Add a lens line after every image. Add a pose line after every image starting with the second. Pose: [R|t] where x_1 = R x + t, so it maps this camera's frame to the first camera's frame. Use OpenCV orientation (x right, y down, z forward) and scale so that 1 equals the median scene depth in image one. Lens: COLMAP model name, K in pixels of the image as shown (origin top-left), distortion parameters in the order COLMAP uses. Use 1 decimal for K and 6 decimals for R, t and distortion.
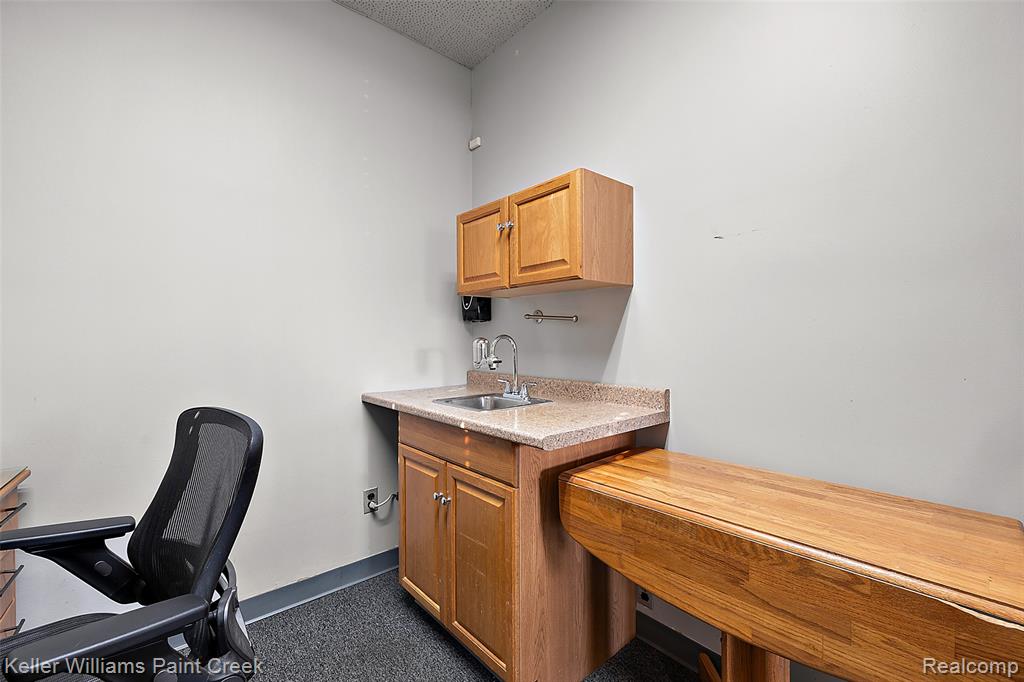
lens RADIAL K [[429.0, 0, 511.7], [0, 429.0, 338.2], [0, 0, 1]] dist [0.000646, 0.000177]
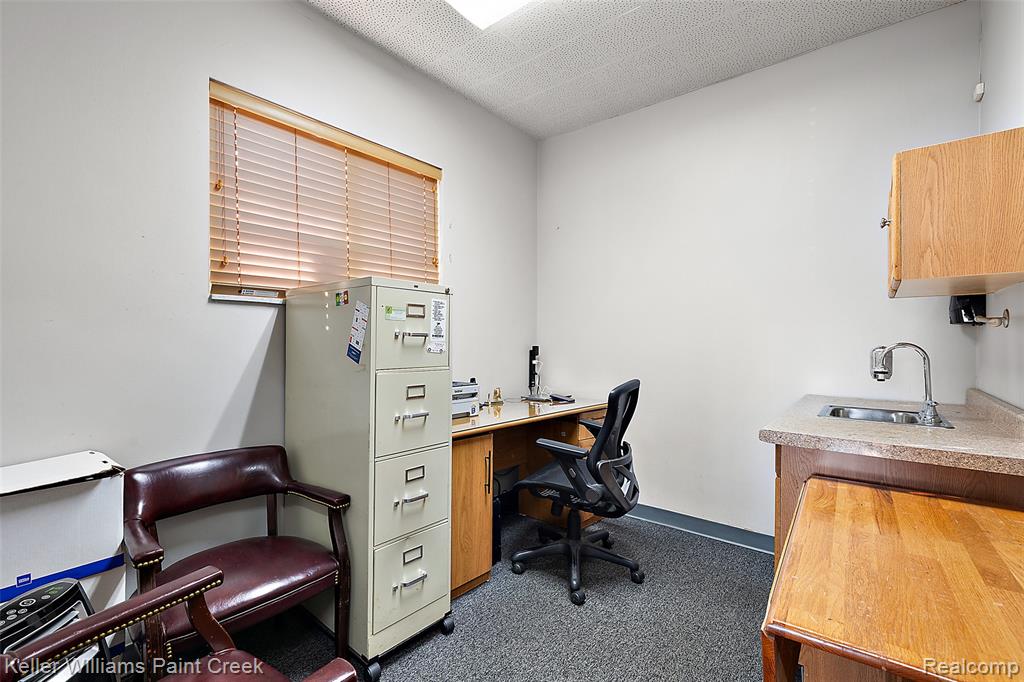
lens RADIAL K [[429.0, 0, 511.6], [0, 429.0, 339.4], [0, 0, 1]] dist [0.000646, 0.000177]
pose [[0.185915, 0.002880, -0.982562, 1.034690], [-0.007403, 0.999971, 0.001531, -0.015874], [0.982538, 0.006989, 0.185931, 0.083949]]
